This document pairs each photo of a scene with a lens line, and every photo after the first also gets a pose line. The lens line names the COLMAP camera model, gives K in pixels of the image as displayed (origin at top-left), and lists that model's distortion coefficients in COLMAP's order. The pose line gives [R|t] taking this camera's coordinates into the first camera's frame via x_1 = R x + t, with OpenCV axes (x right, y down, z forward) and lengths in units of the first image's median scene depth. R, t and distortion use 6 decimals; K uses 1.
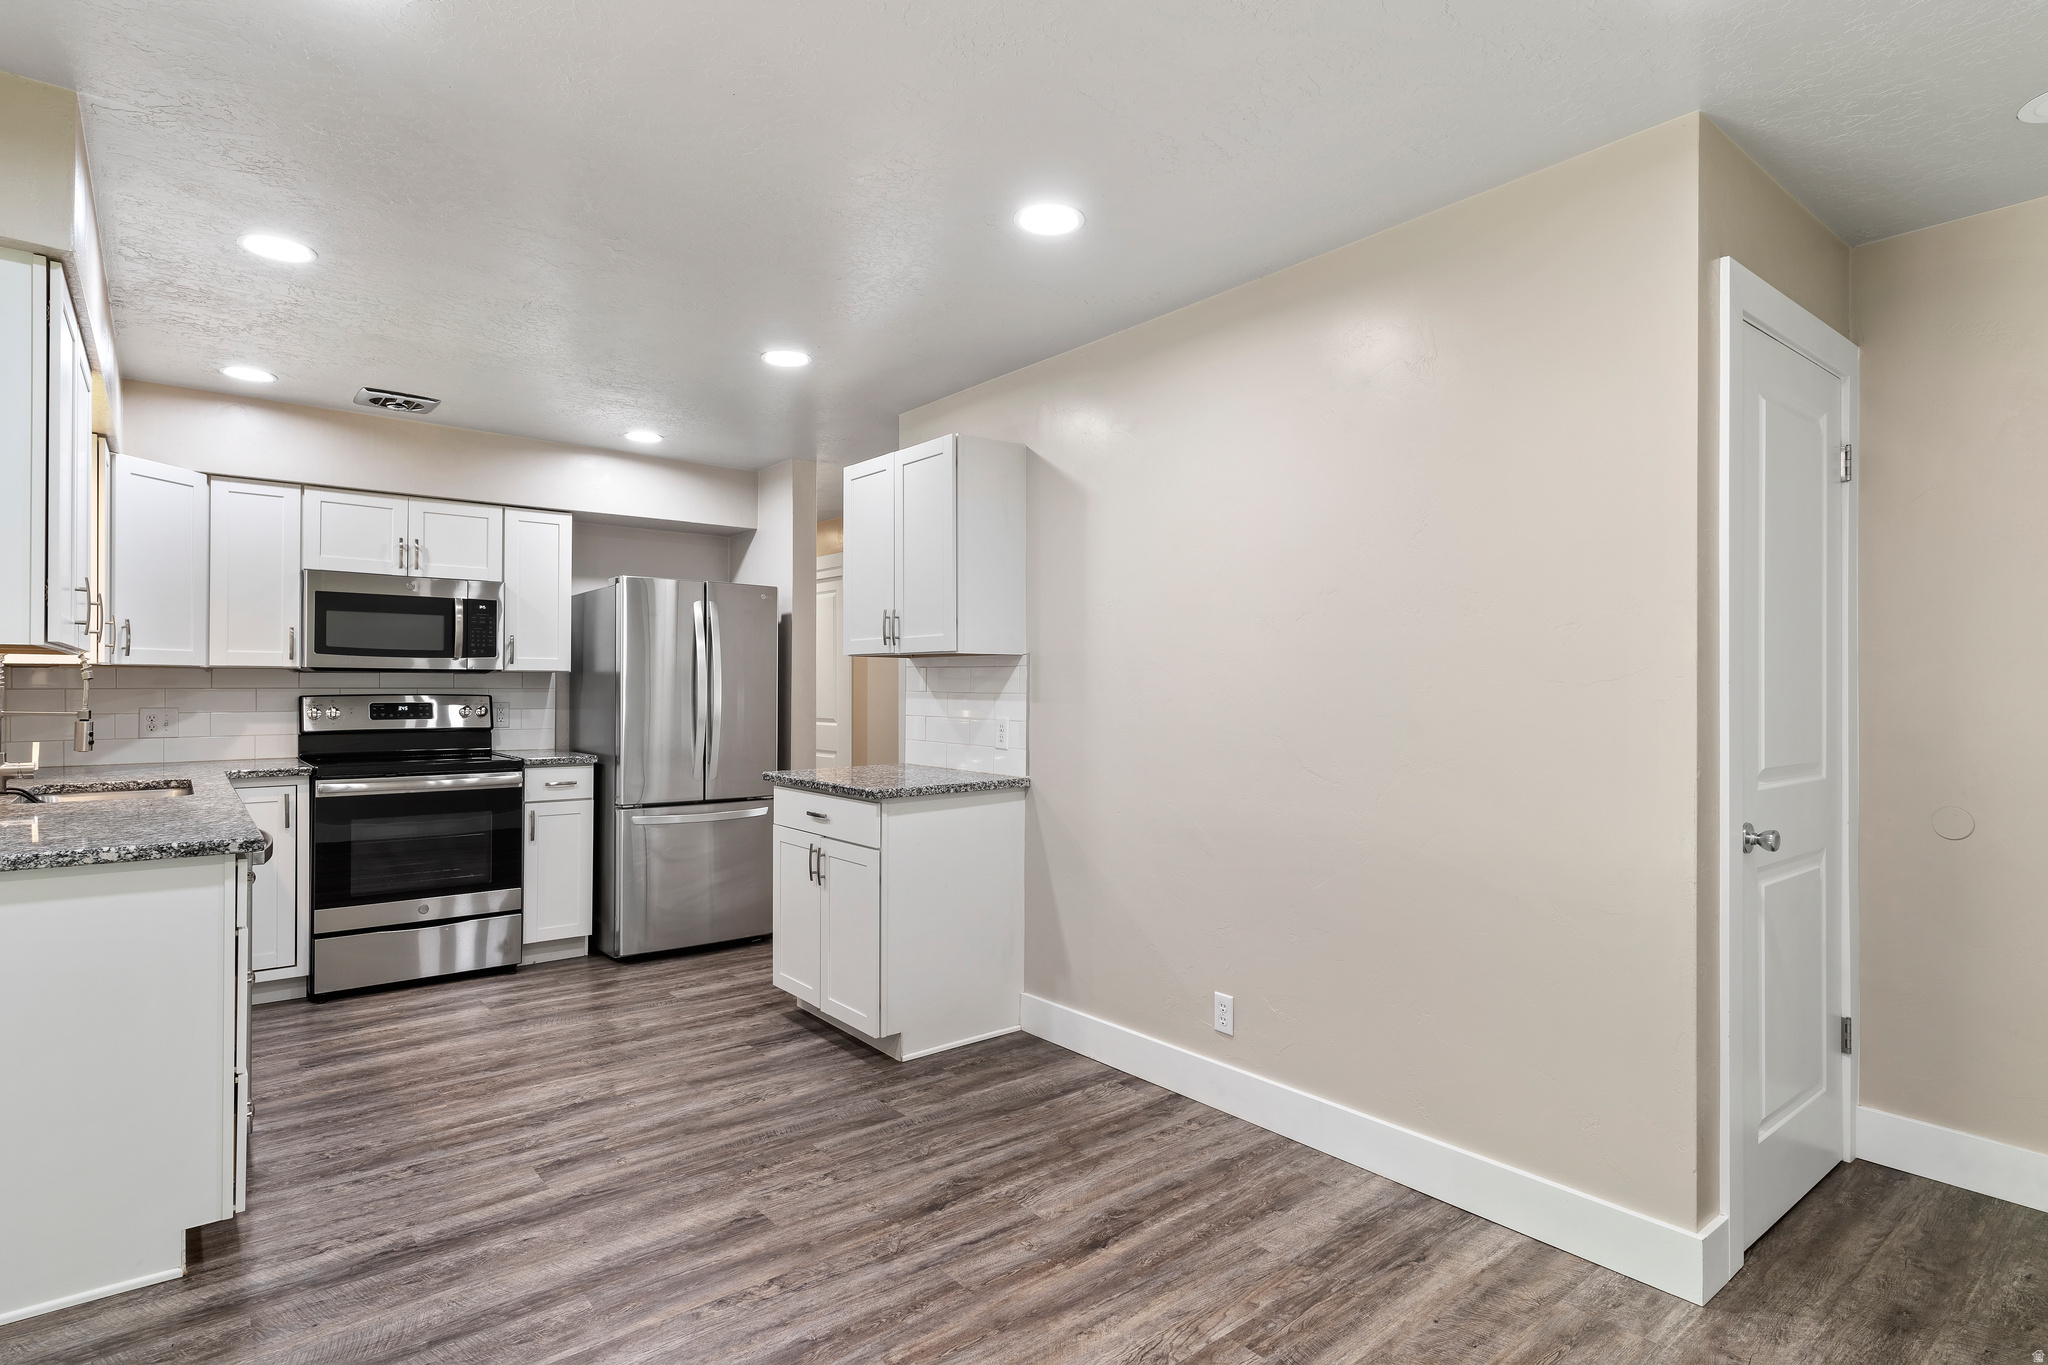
lens RADIAL K [[1042.7, 0, 1024.0], [0, 1042.7, 682.5], [0, 0, 1]] dist [-0.001348, -0.000055]
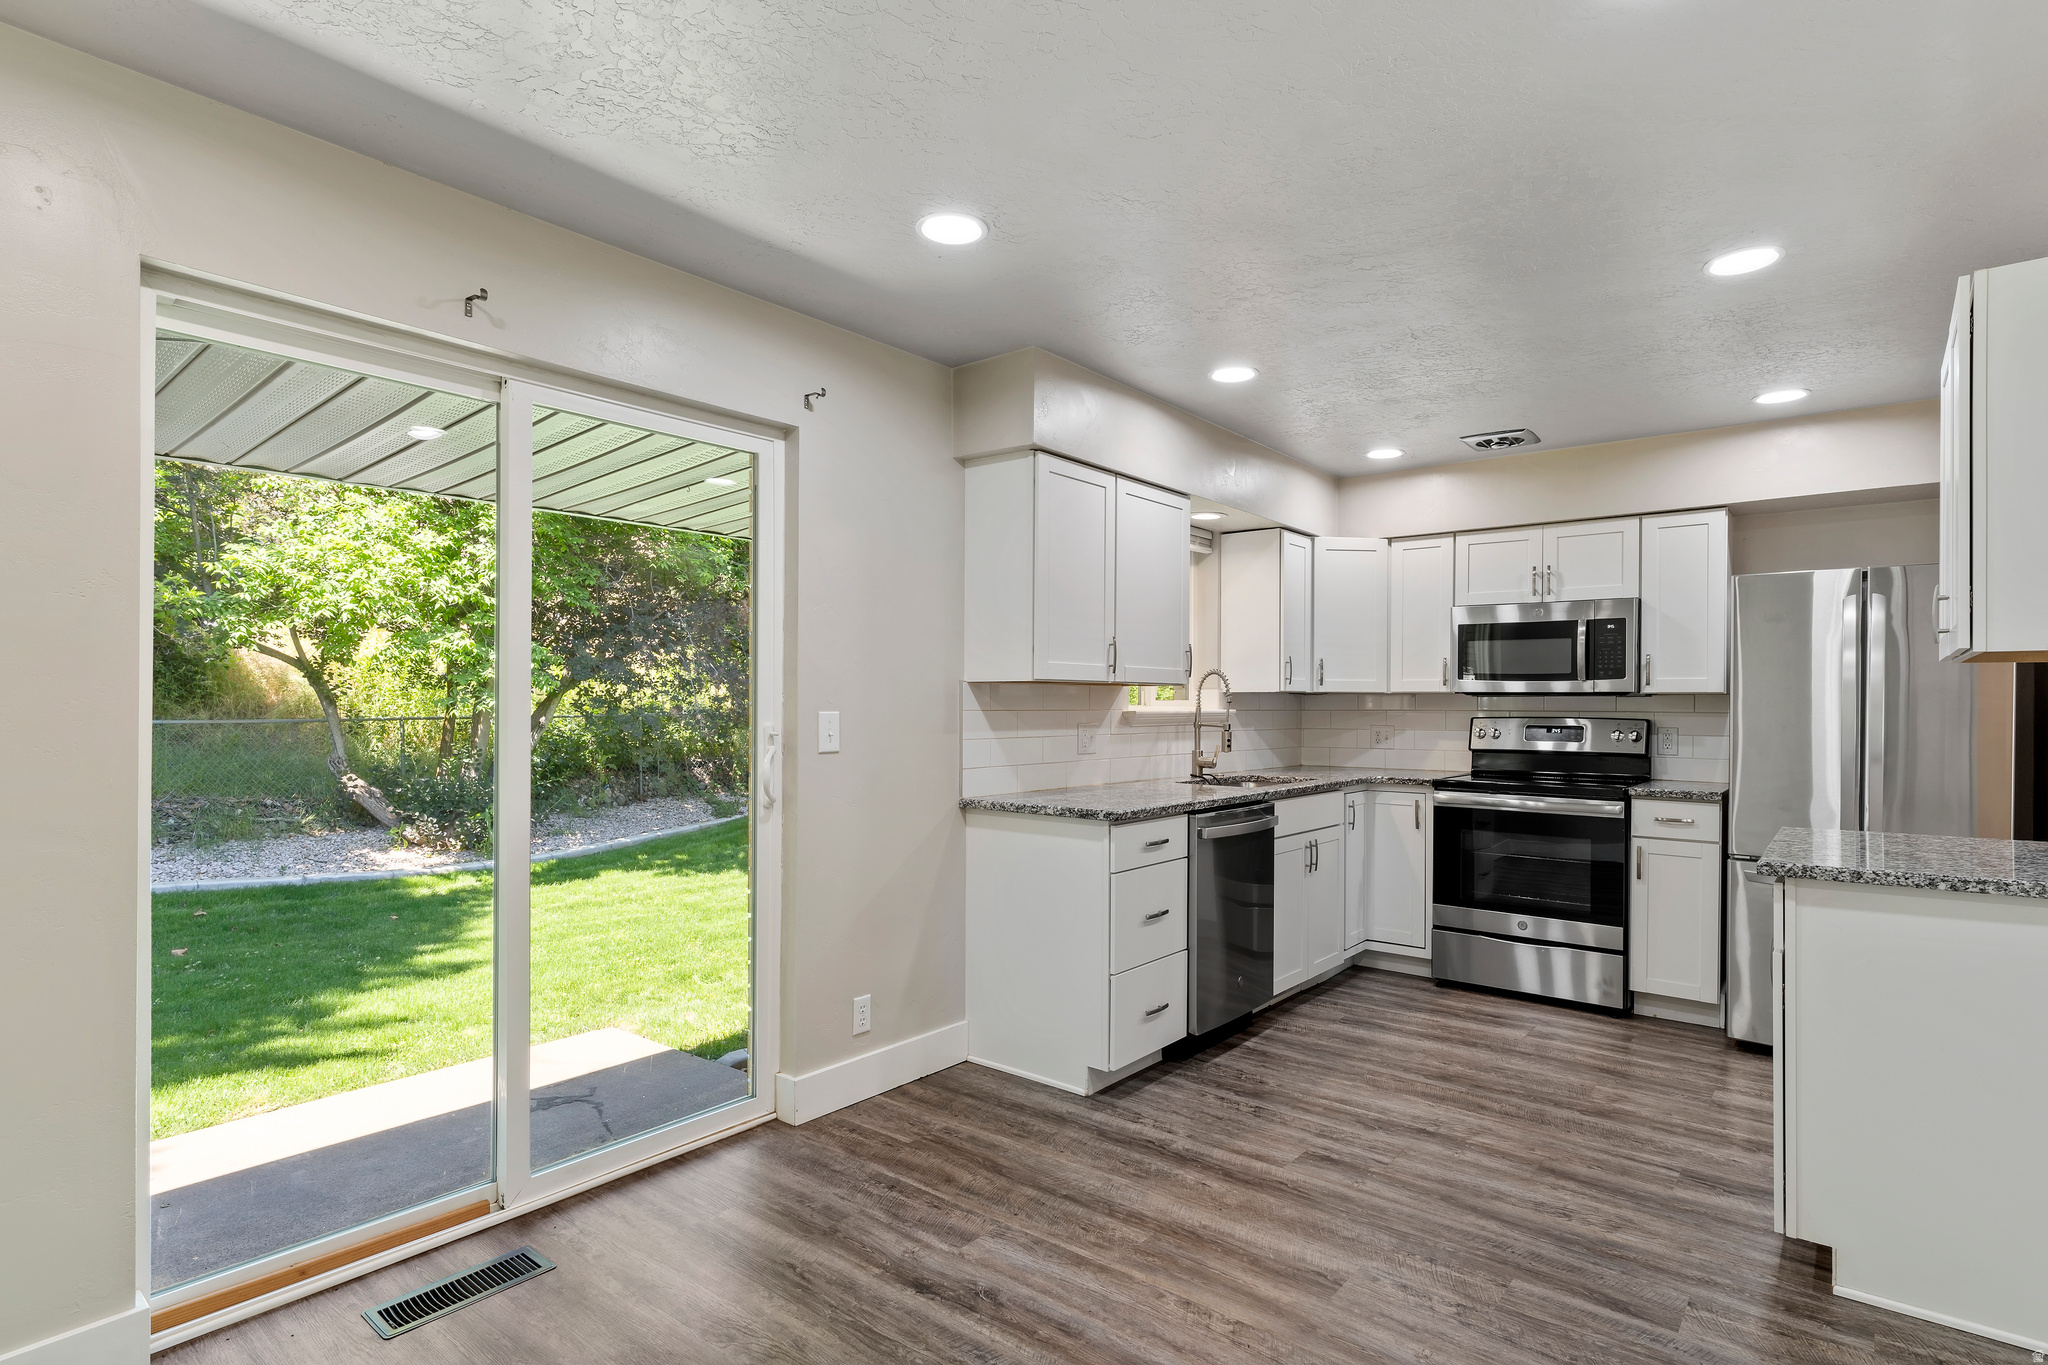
lens RADIAL K [[1042.5, 0, 1022.6], [0, 1042.5, 697.9], [0, 0, 1]] dist [0.004145, 0.000431]
pose [[0.199853, -0.008821, -0.979786, 0.381803], [-0.001915, 0.999954, -0.009393, 0.003805], [0.979824, 0.003754, 0.199827, 0.349156]]
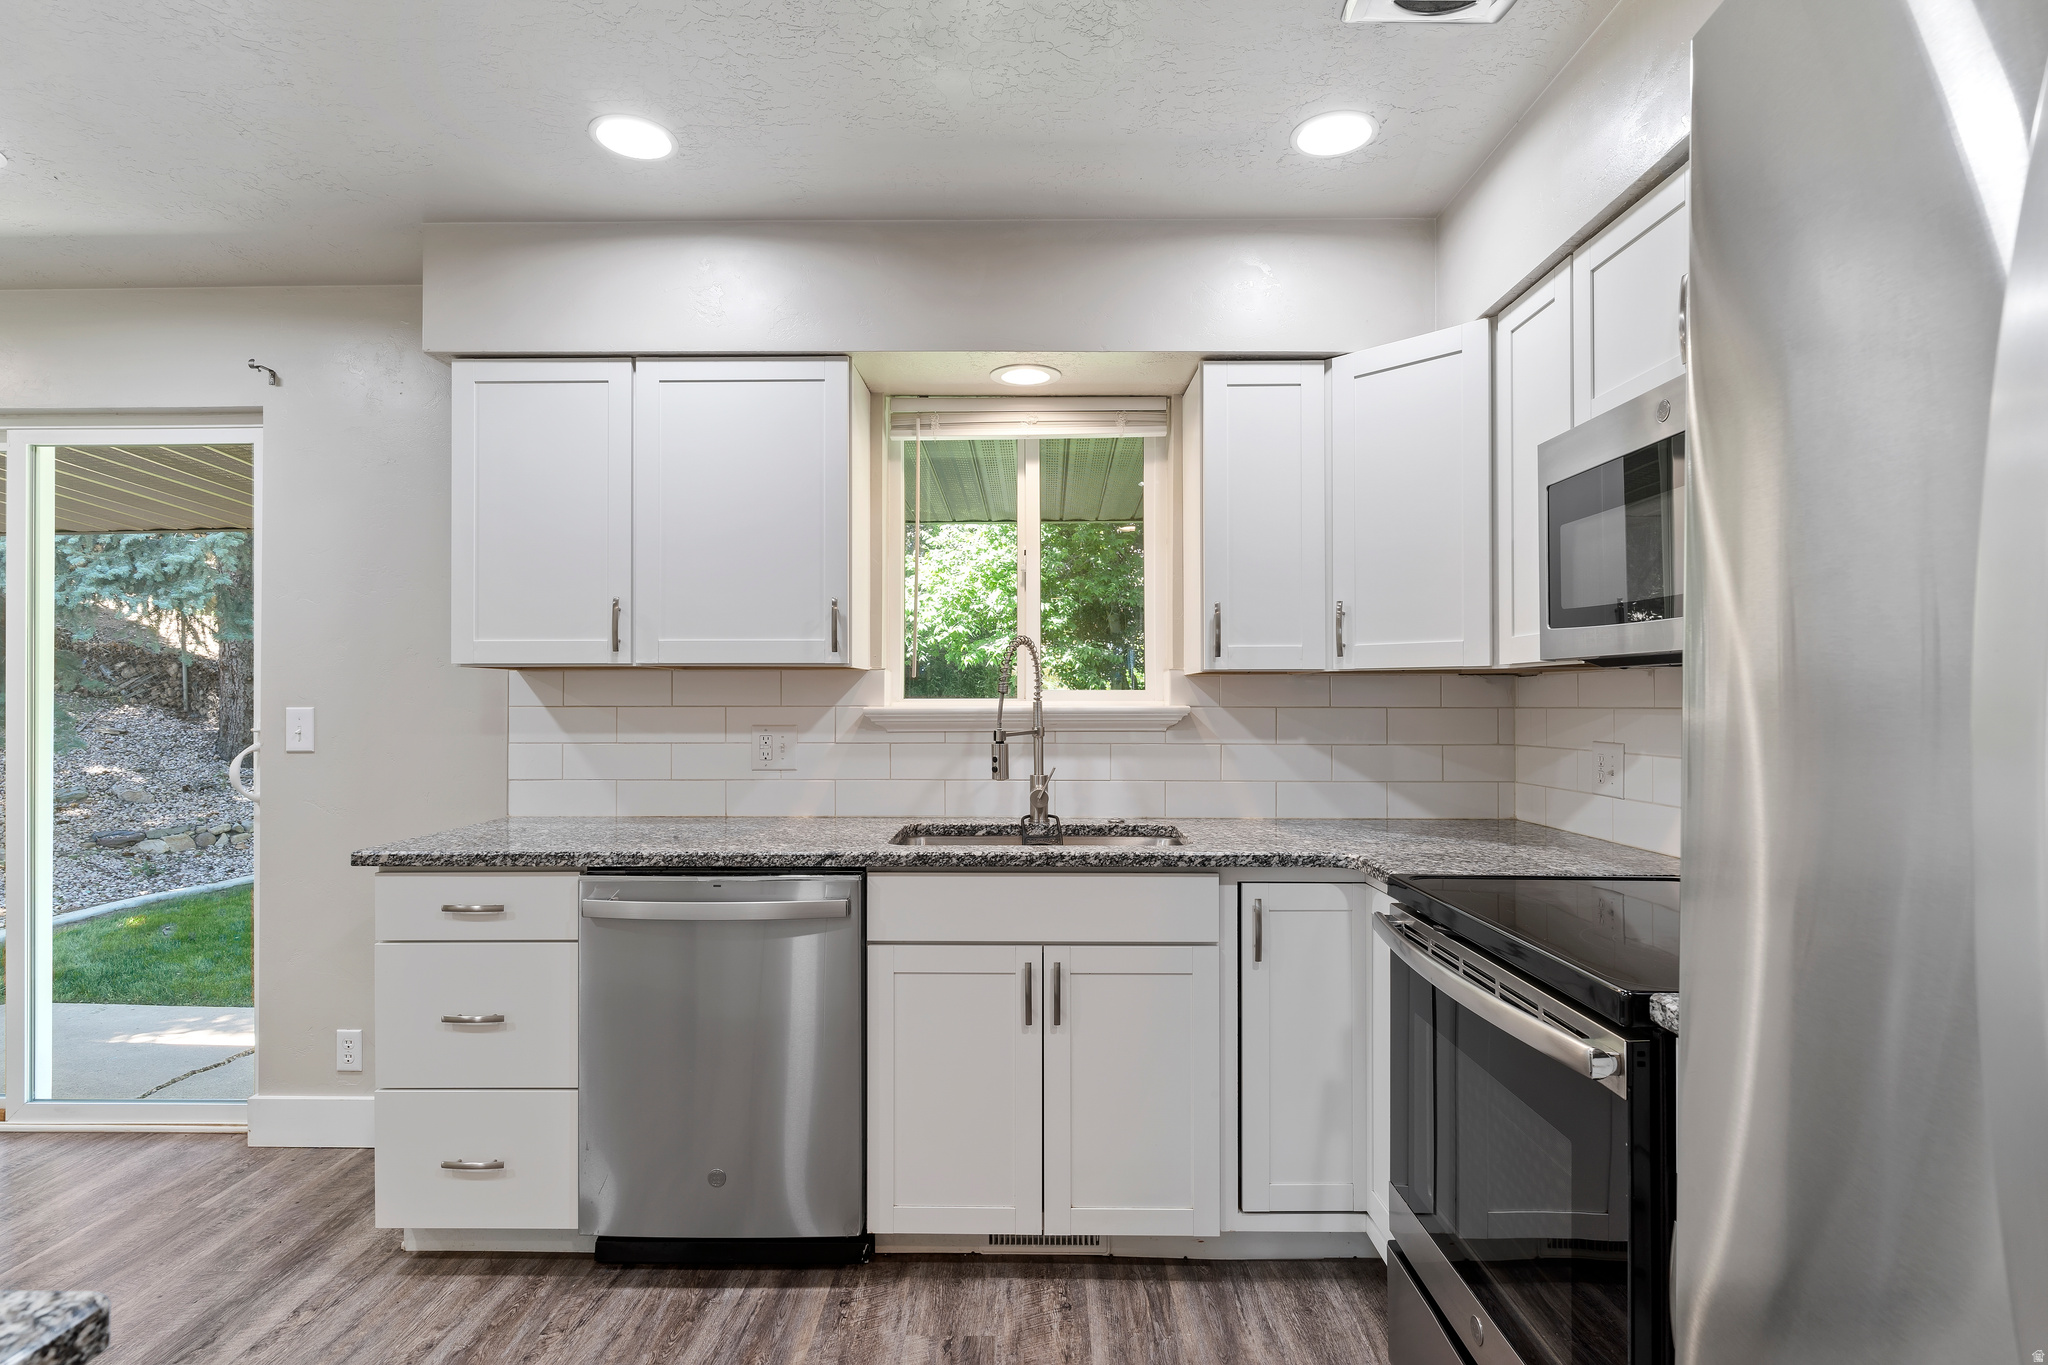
lens RADIAL K [[1018.8, 0, 1019.0], [0, 1018.8, 692.7], [0, 0, 1]] dist [-0.001067, -0.000316]
pose [[-0.641668, -0.008941, -0.766930, -0.233961], [-0.000819, 0.999939, -0.010972, 0.003985], [0.766982, -0.006412, -0.641637, 1.248793]]
